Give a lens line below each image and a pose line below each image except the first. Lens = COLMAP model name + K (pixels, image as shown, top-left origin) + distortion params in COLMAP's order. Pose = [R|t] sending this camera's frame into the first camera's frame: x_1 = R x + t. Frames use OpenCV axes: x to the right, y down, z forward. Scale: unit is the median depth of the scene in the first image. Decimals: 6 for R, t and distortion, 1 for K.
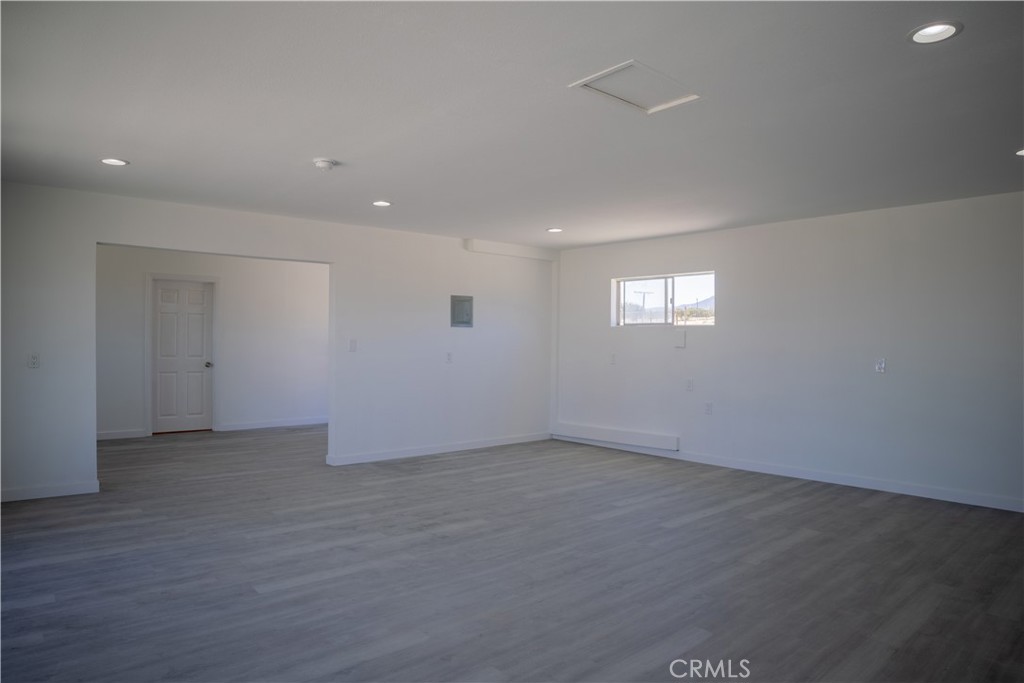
lens RADIAL K [[674.8, 0, 510.0], [0, 674.8, 343.6], [0, 0, 1]] dist [-0.094748, 0.015625]
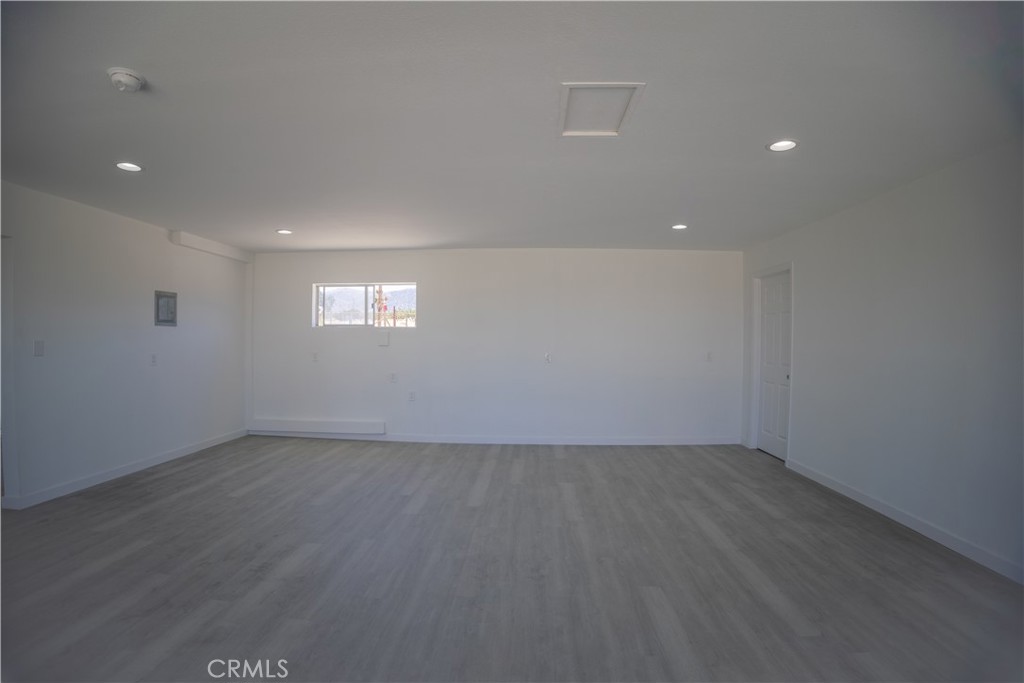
lens RADIAL K [[484.9, 0, 517.6], [0, 484.9, 342.7], [0, 0, 1]] dist [-0.126098, 0.018659]
pose [[0.692148, -0.008877, 0.721701, -0.182955], [0.003068, 0.999952, 0.009357, -0.006288], [-0.721749, -0.004262, 0.692142, 0.237179]]
